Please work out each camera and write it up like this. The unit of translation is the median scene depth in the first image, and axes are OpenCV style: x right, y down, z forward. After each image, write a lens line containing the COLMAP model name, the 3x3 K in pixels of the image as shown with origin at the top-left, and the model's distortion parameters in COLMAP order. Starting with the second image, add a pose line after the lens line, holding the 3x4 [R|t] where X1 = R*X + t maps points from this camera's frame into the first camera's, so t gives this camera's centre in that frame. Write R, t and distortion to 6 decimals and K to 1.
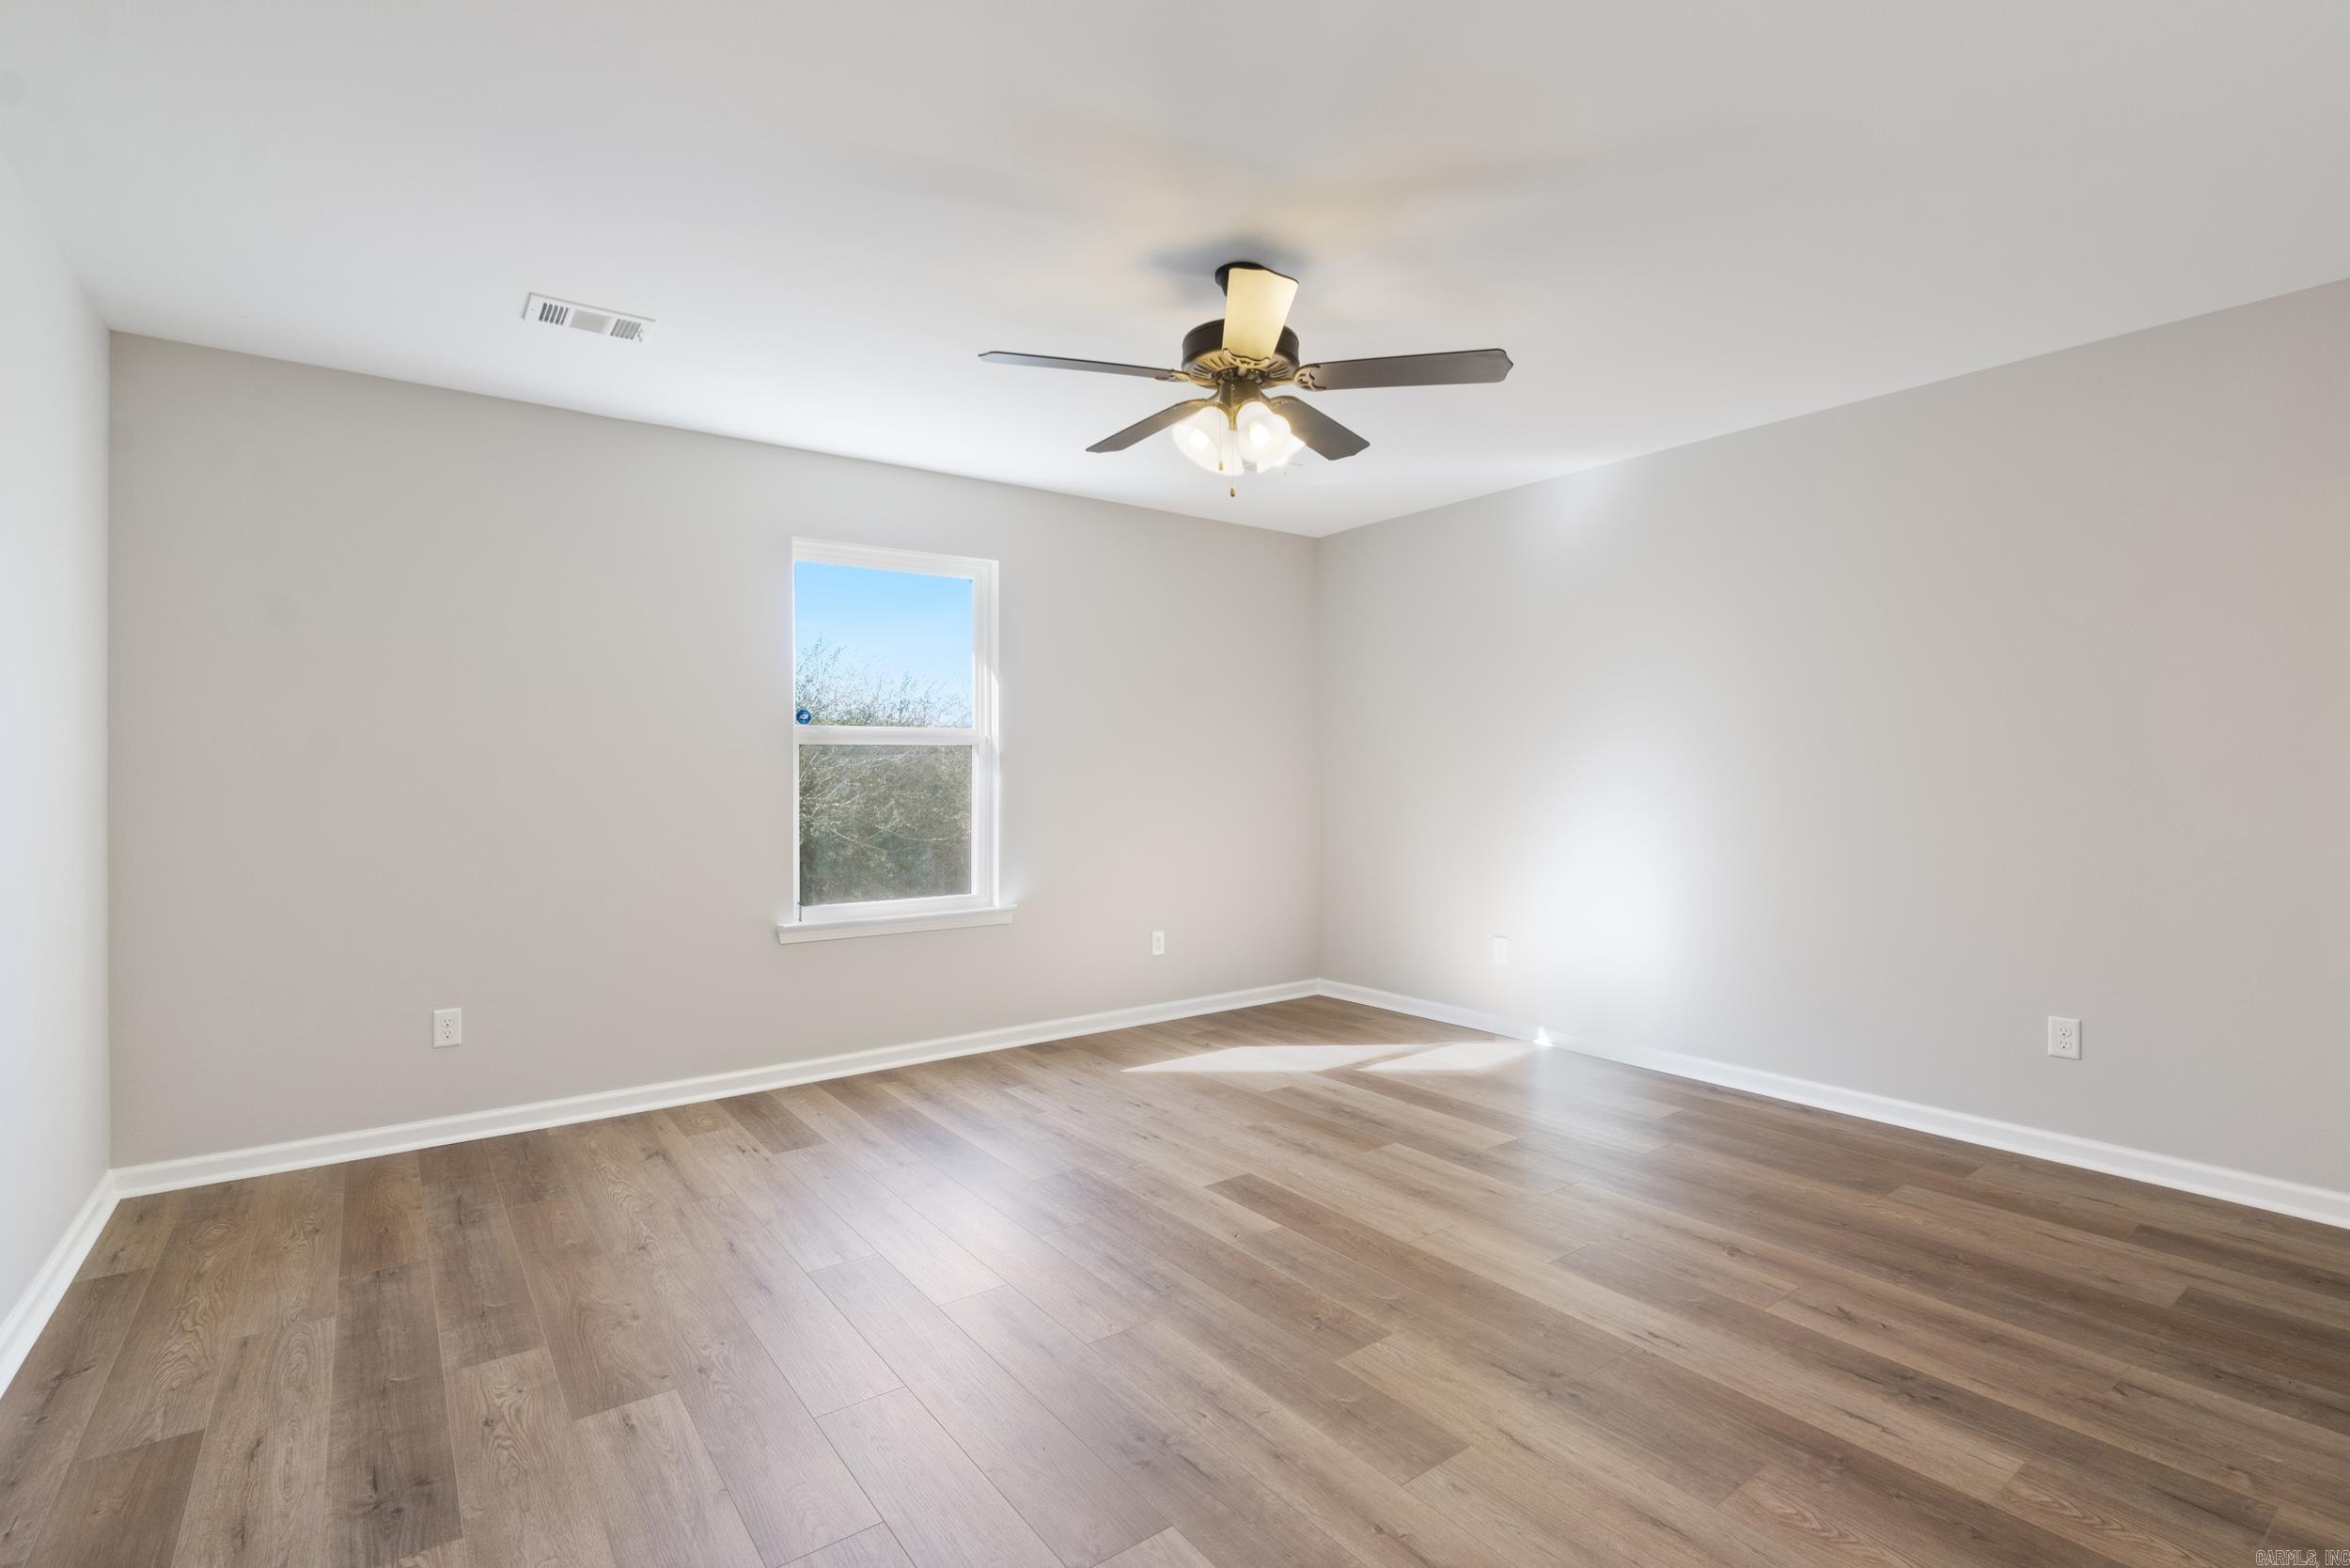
lens RADIAL K [[1079.6, 0, 1170.9], [0, 1079.6, 776.1], [0, 0, 1]] dist [-0.005598, 0.000687]
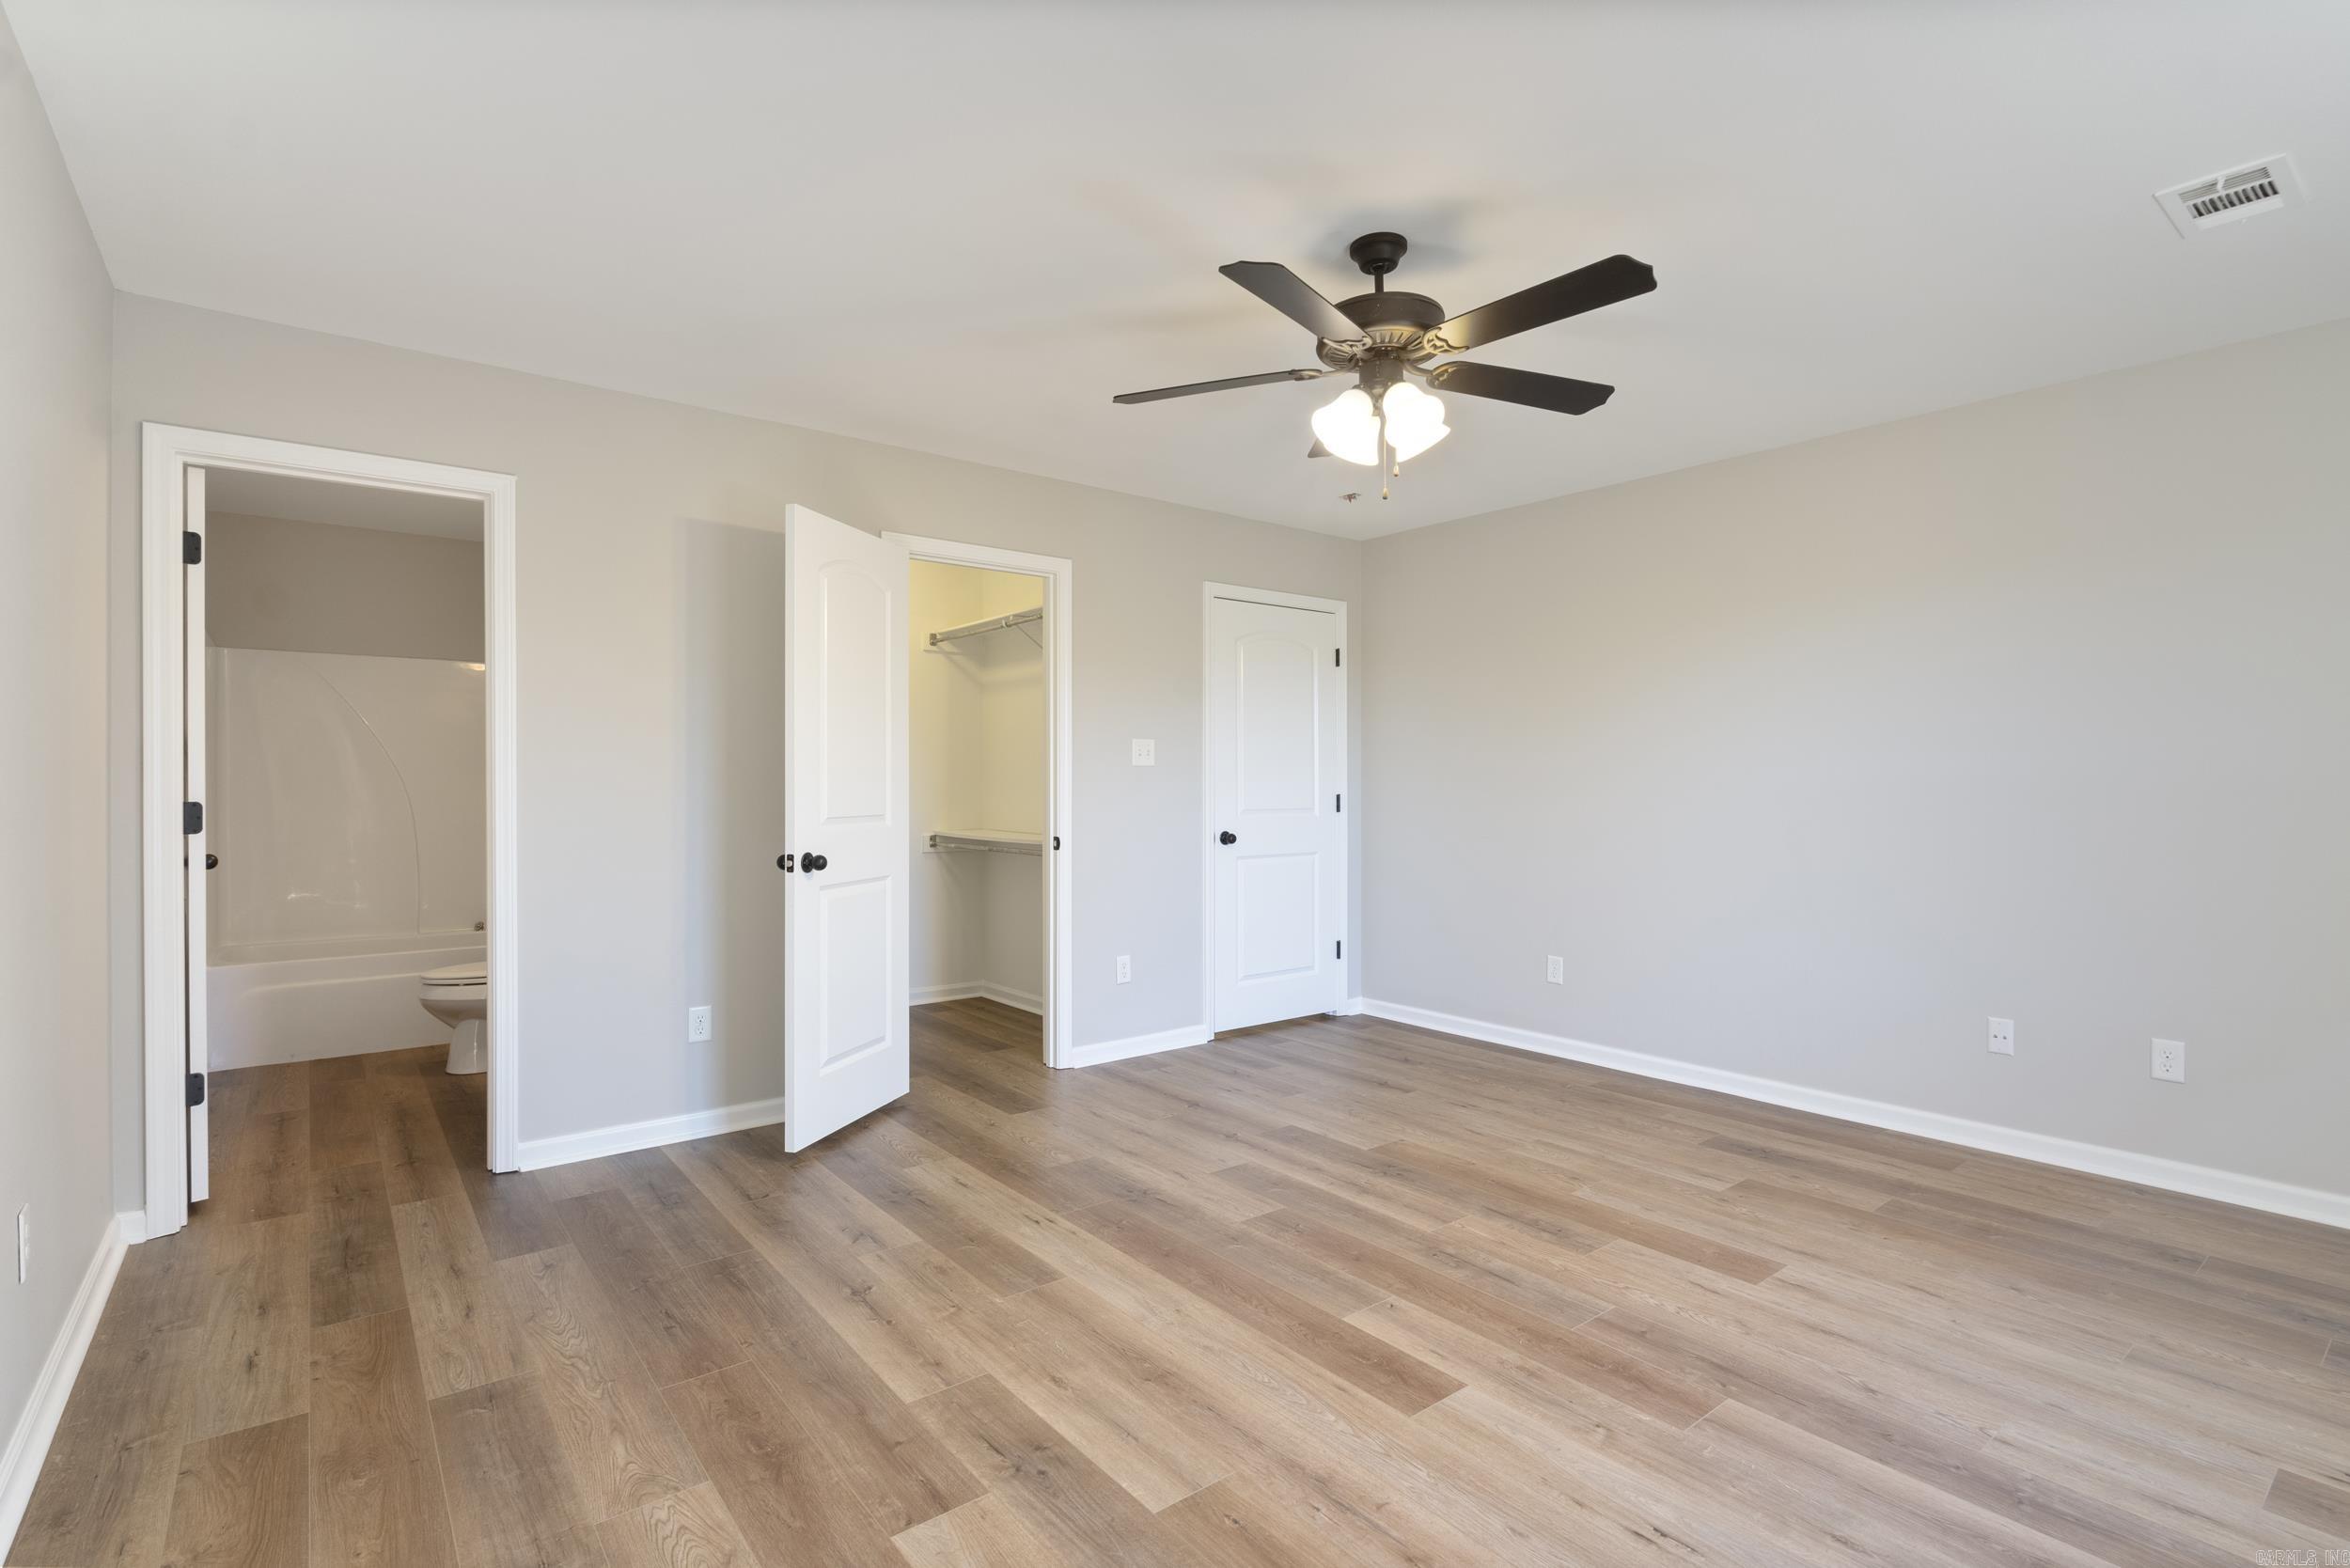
lens RADIAL K [[1079.6, 0, 1175.0], [0, 1079.6, 774.7], [0, 0, 1]] dist [-0.005598, 0.000687]
pose [[-0.999461, 0.001426, -0.032794, 0.275299], [0.001615, 0.999982, -0.005754, -0.006438], [0.032785, -0.005804, -0.999446, 1.942675]]
